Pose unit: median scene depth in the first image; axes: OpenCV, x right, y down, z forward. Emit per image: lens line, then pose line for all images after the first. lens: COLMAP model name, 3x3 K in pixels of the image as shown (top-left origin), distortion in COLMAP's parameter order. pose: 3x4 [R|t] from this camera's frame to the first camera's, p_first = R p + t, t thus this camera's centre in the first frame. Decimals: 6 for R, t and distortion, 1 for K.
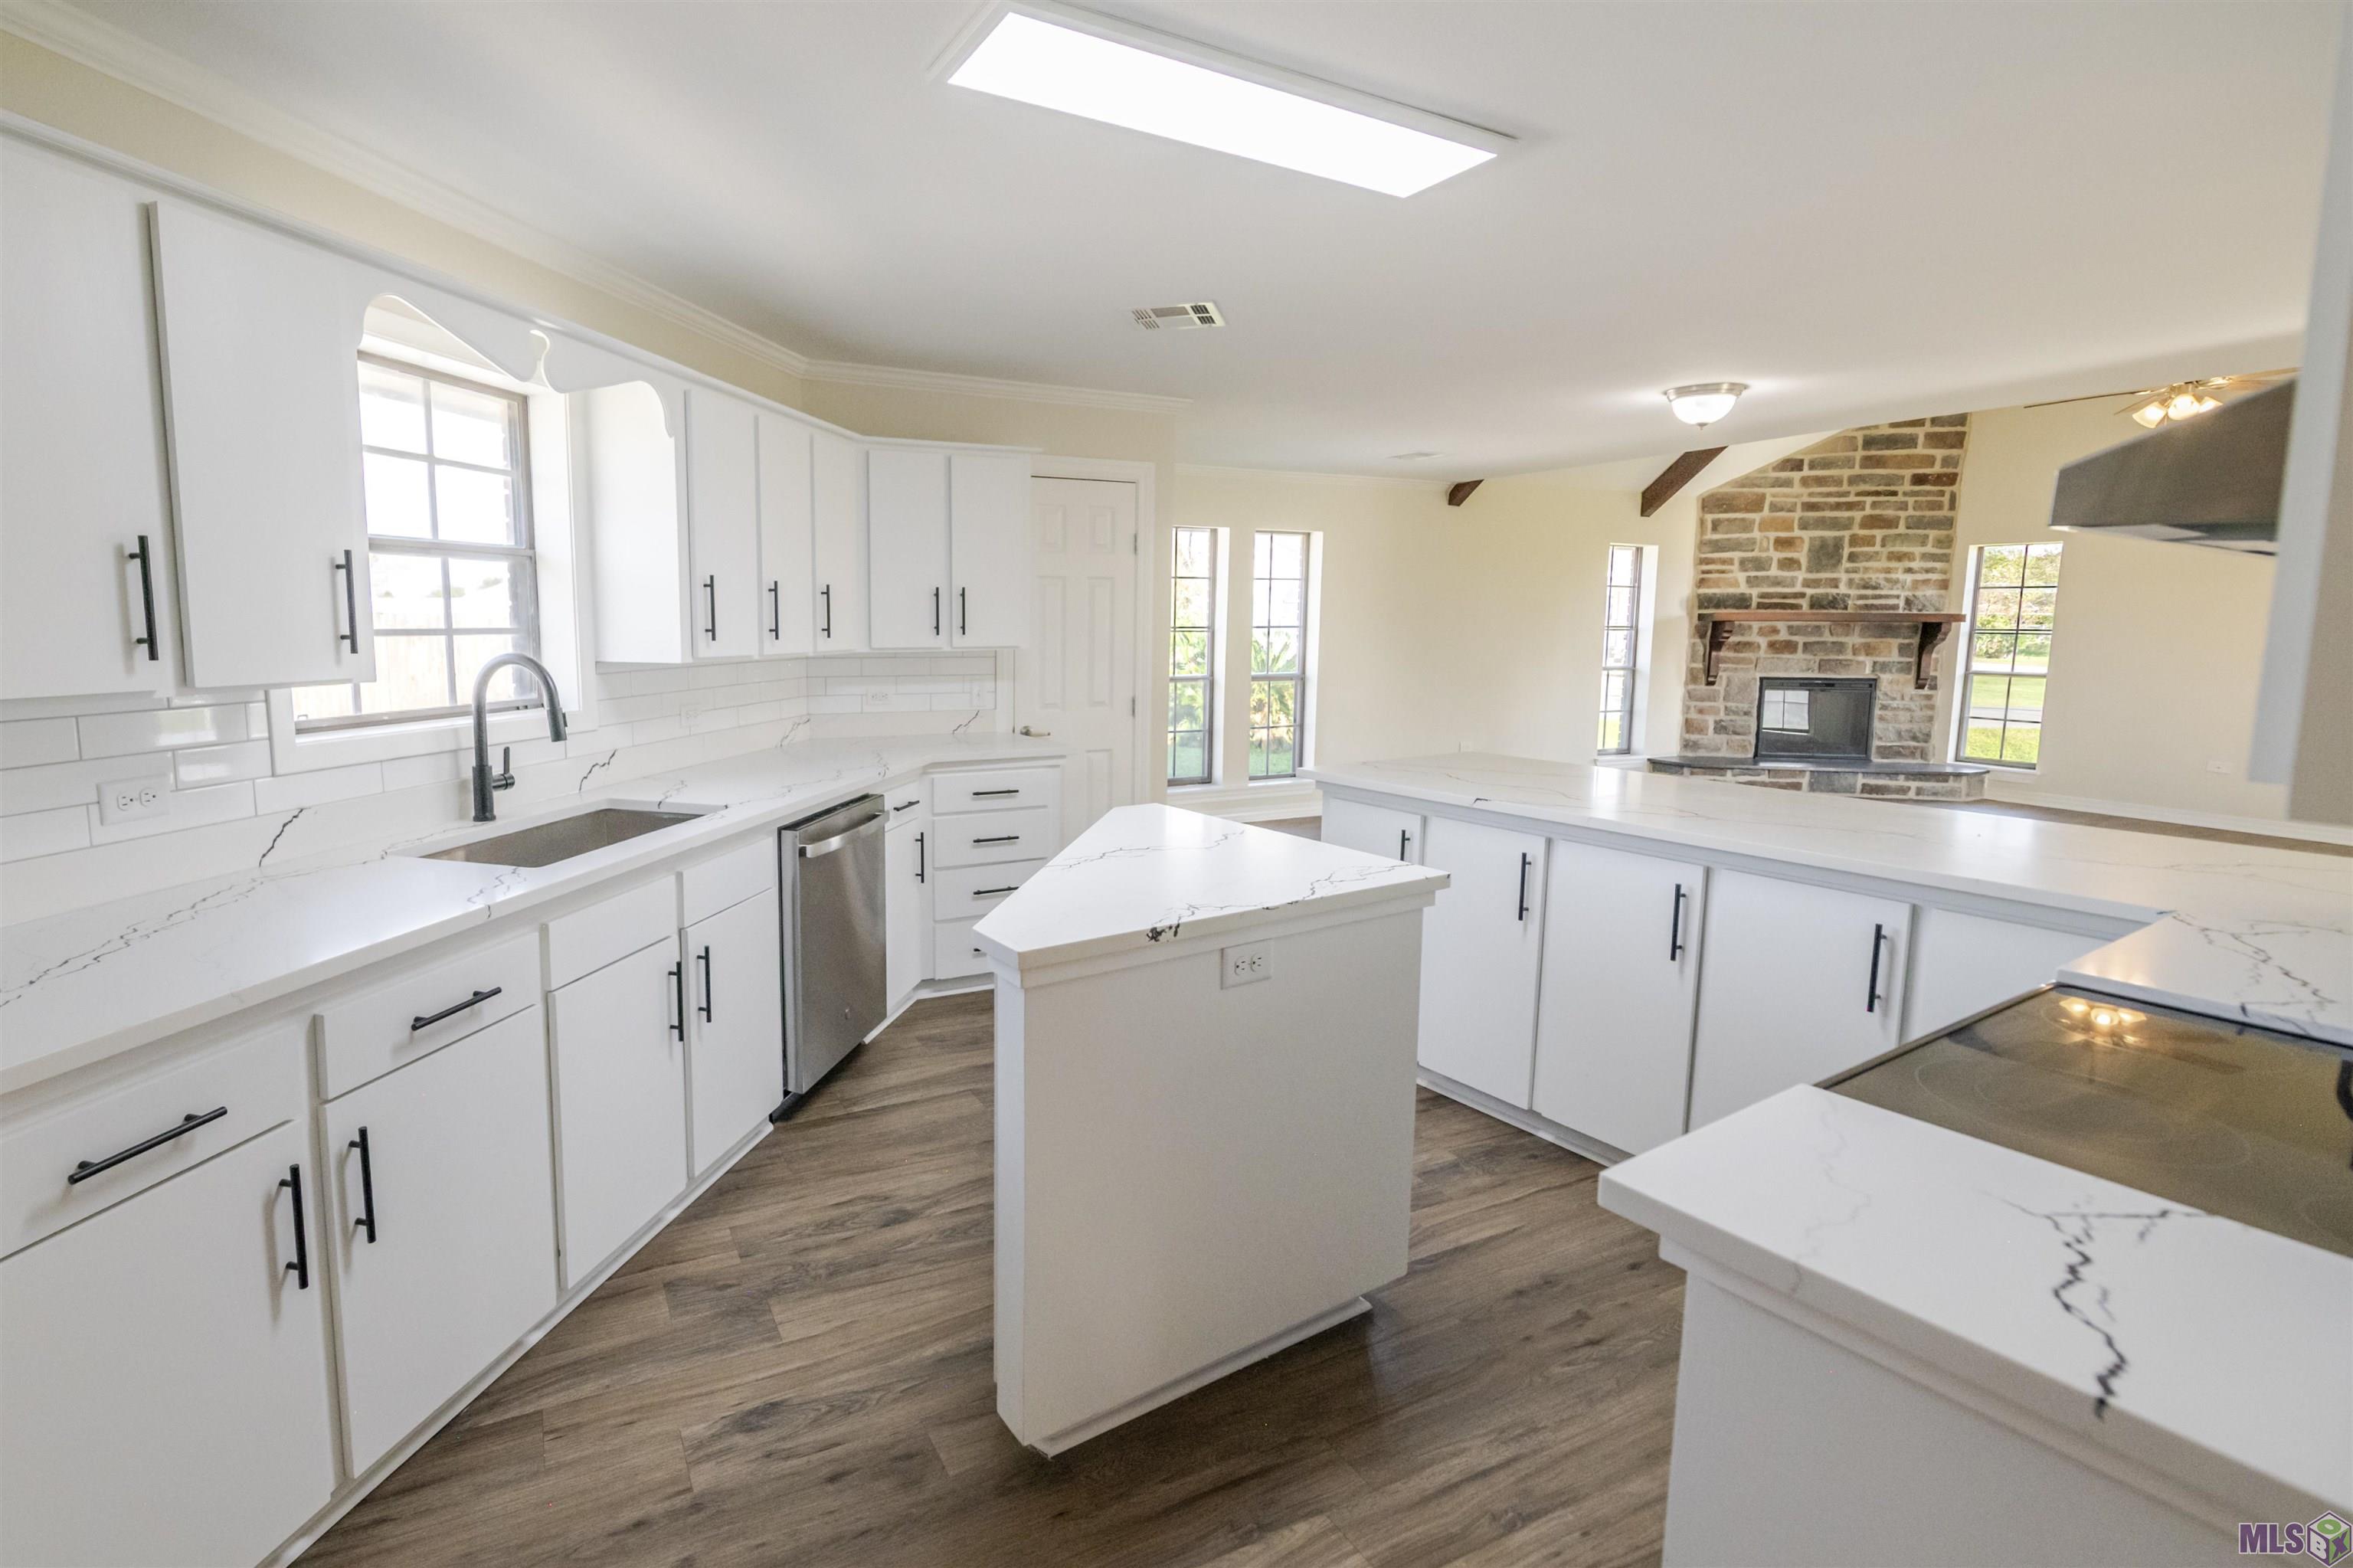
lens RADIAL K [[1073.7, 0, 1003.4], [0, 1073.7, 743.9], [0, 0, 1]] dist [-0.000520, -0.000593]
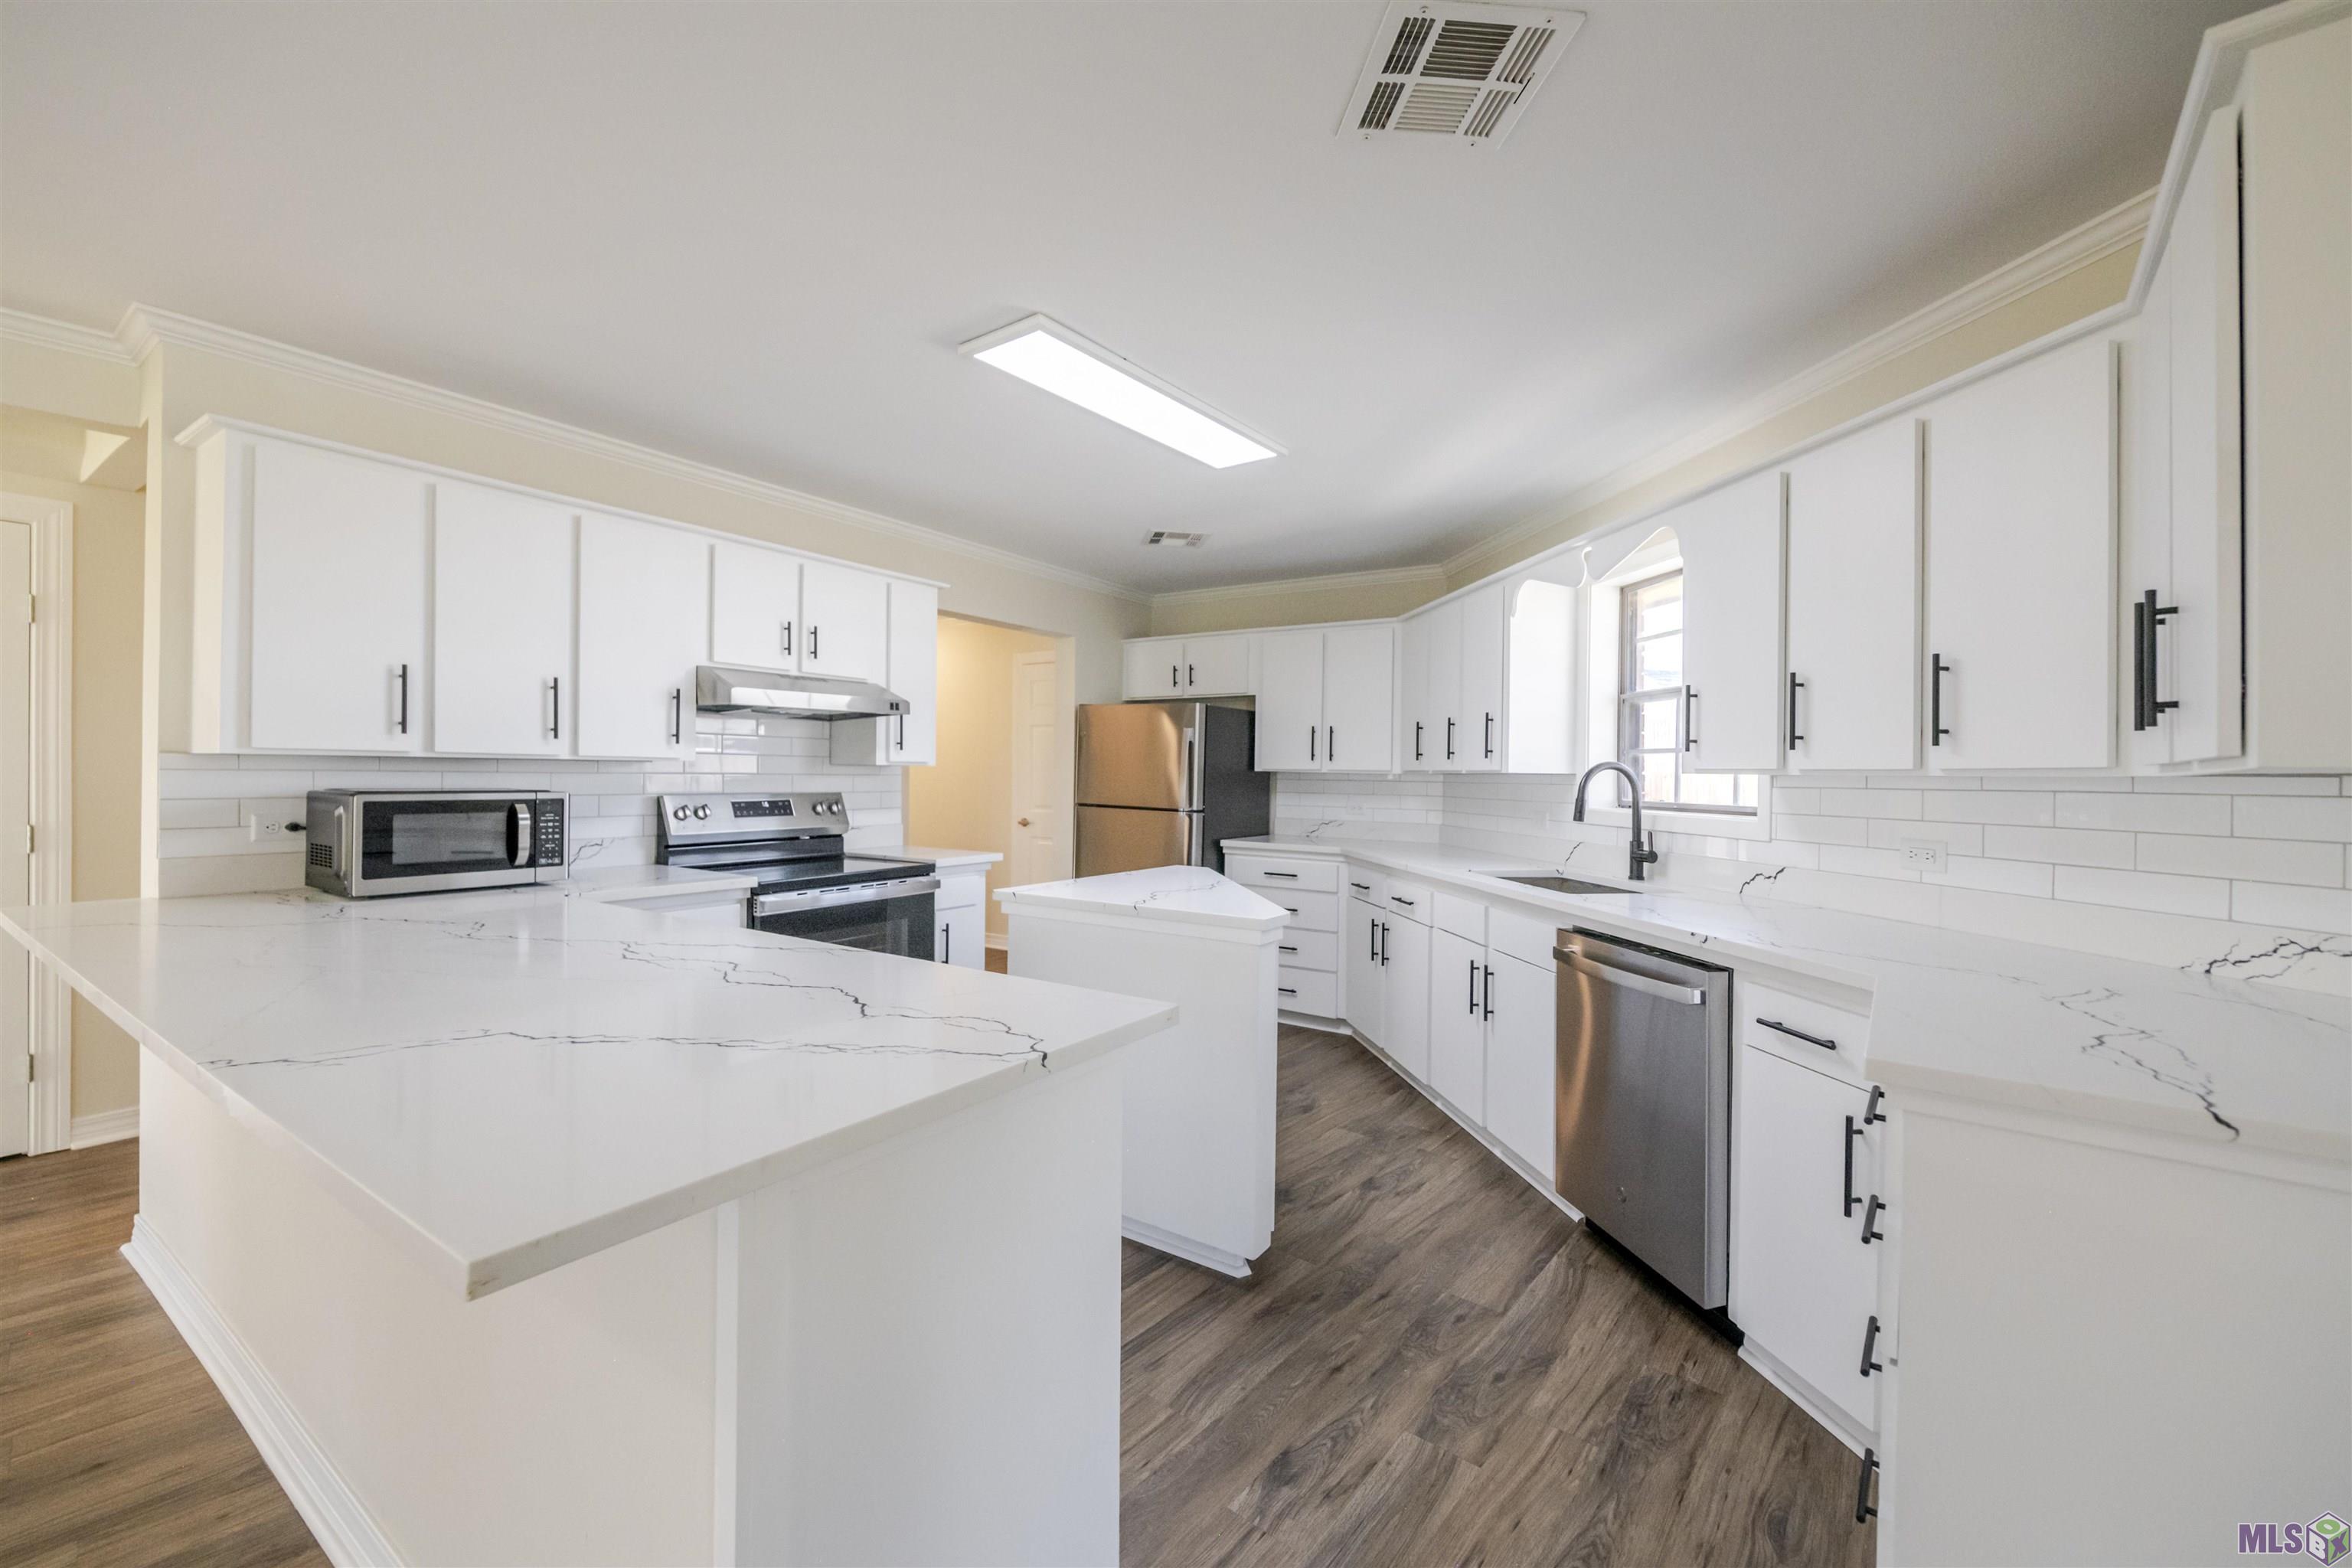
lens RADIAL K [[972.9, 0, 1174.1], [0, 972.9, 771.9], [0, 0, 1]] dist [0.000192, -0.000086]
pose [[-0.904690, -0.007073, -0.426012, 0.595663], [-0.055337, 0.993344, 0.101022, -0.161870], [0.422462, 0.114968, -0.899060, 1.795868]]
